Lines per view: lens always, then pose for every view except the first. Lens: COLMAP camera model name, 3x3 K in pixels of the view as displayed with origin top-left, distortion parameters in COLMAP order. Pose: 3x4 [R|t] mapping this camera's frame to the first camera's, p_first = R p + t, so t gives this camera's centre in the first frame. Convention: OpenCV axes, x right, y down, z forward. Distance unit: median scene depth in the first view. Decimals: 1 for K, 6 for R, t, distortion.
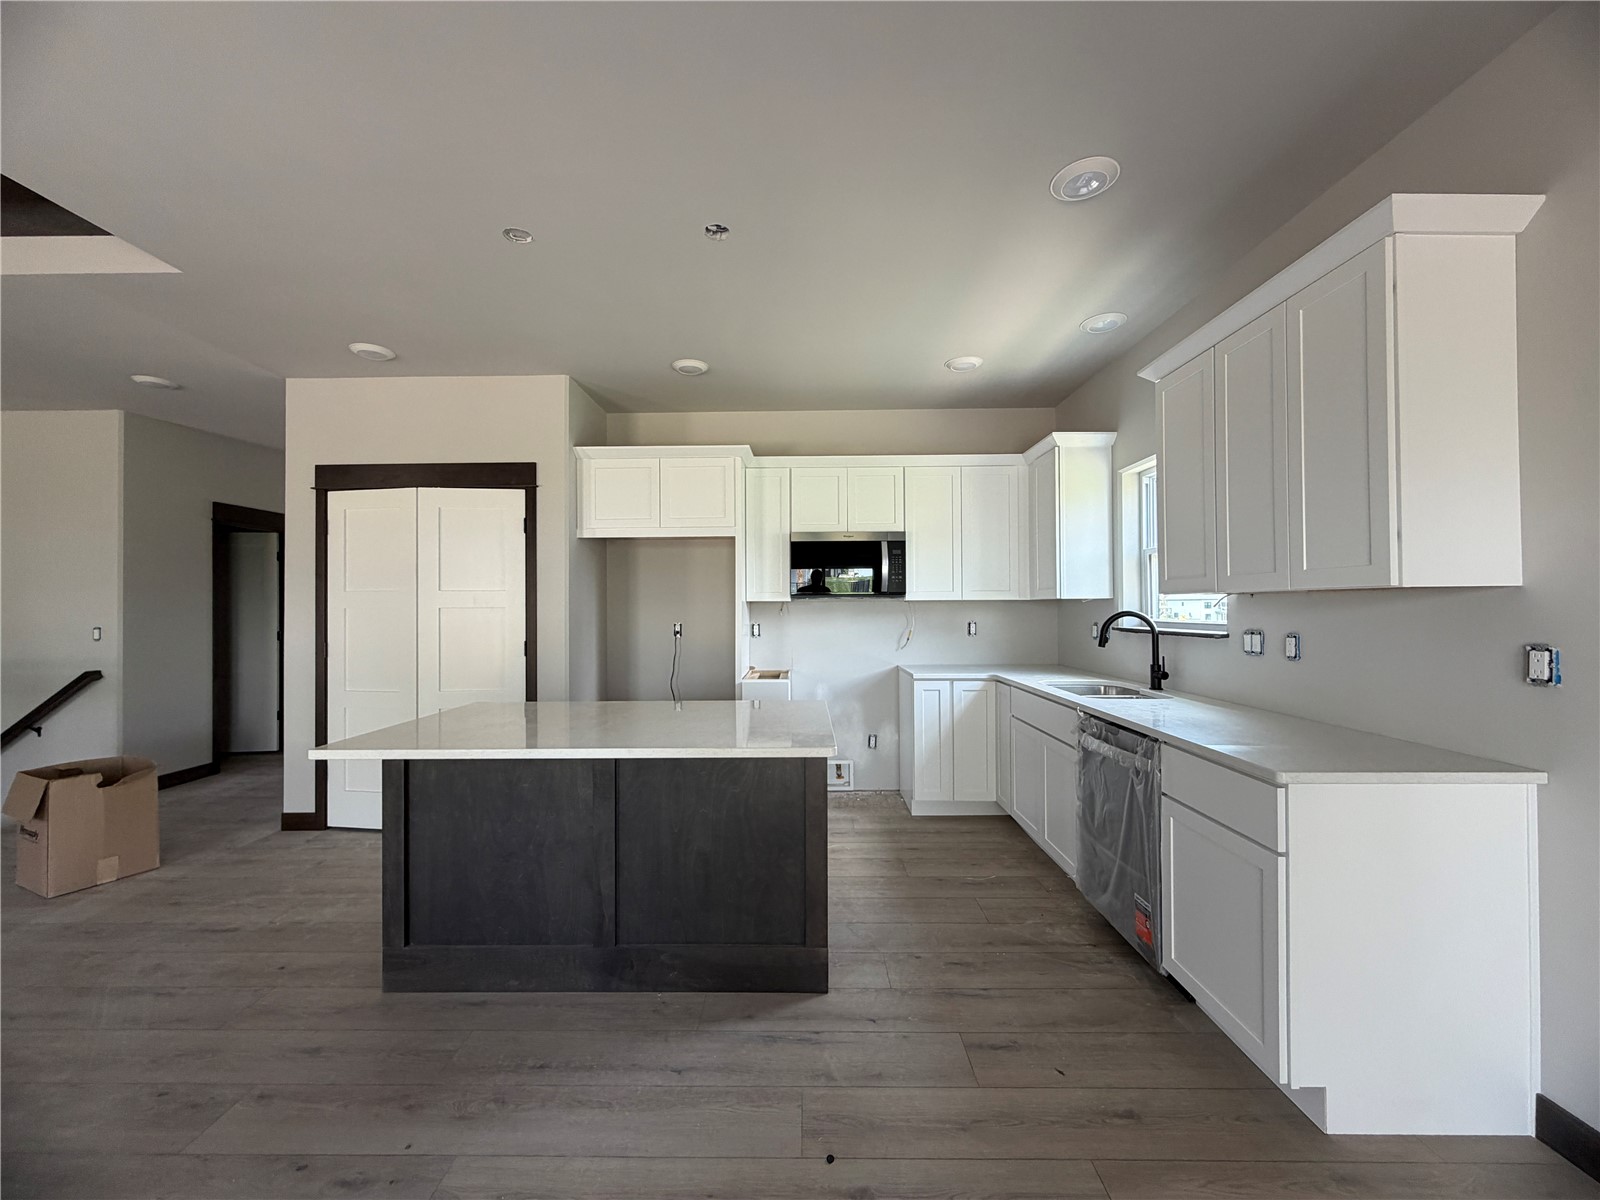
lens RADIAL K [[638.0, 0, 795.6], [0, 638.0, 600.6], [0, 0, 1]] dist [-0.000091, 0.000104]
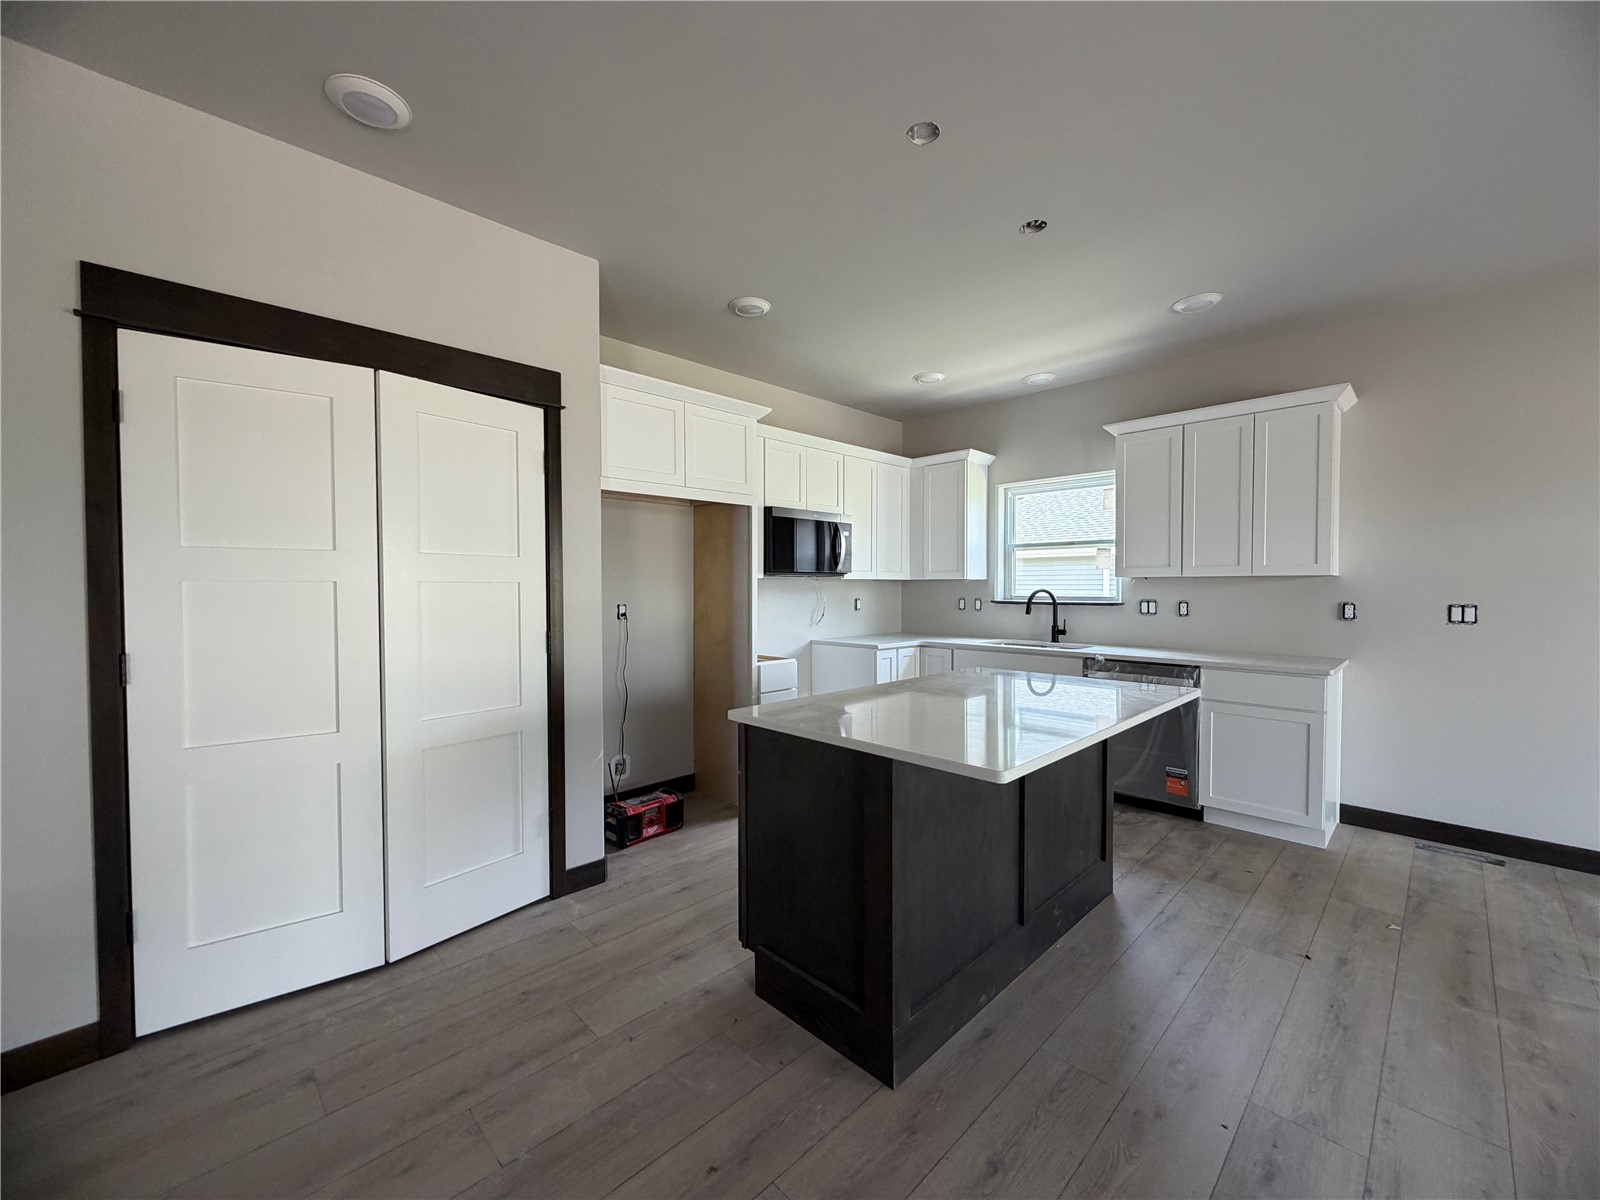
lens RADIAL K [[638.0, 0, 795.6], [0, 638.0, 601.5], [0, 0, 1]] dist [-0.000091, 0.000104]
pose [[0.706950, -0.012713, 0.707149, -0.744655], [-0.010050, 0.999557, 0.028017, 0.009757], [-0.707192, -0.026913, 0.706509, 0.335010]]
